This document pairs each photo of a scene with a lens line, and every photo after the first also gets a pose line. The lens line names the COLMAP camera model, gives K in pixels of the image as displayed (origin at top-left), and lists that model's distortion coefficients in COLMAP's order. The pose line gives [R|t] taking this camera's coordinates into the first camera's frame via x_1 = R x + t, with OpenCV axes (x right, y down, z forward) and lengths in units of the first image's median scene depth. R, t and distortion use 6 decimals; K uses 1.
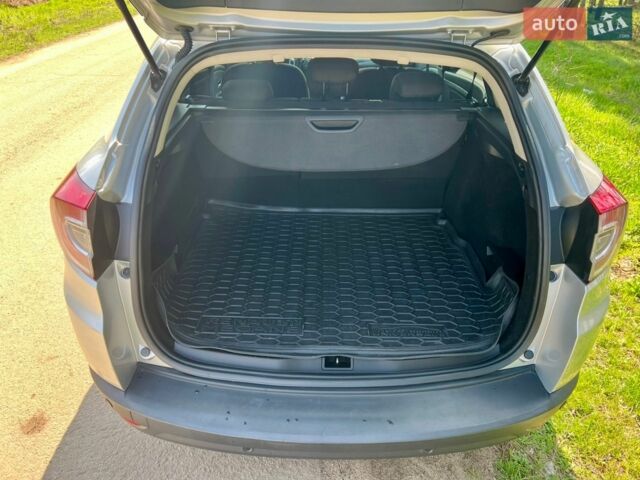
lens RADIAL K [[475.2, 0, 320.2], [0, 475.2, 242.4], [0, 0, 1]] dist [0.051320, -0.065254]
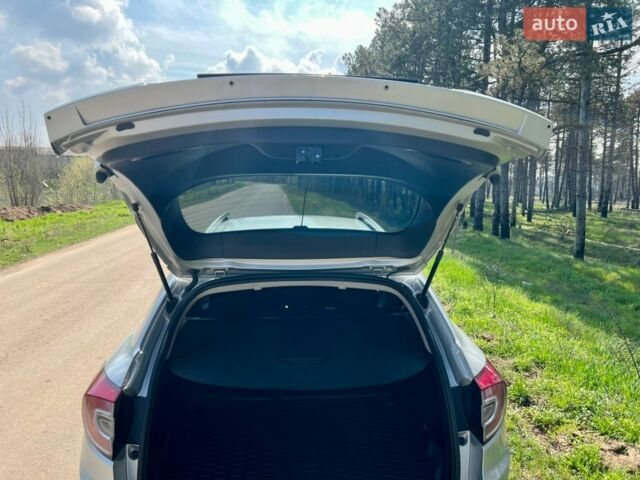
lens RADIAL K [[474.5, 0, 323.3], [0, 474.5, 239.6], [0, 0, 1]] dist [0.054299, -0.067845]
pose [[0.997606, -0.019696, 0.066284, 0.020822], [0.043871, 0.921229, -0.386540, 0.049963], [-0.053449, 0.388523, 0.919888, -0.399693]]
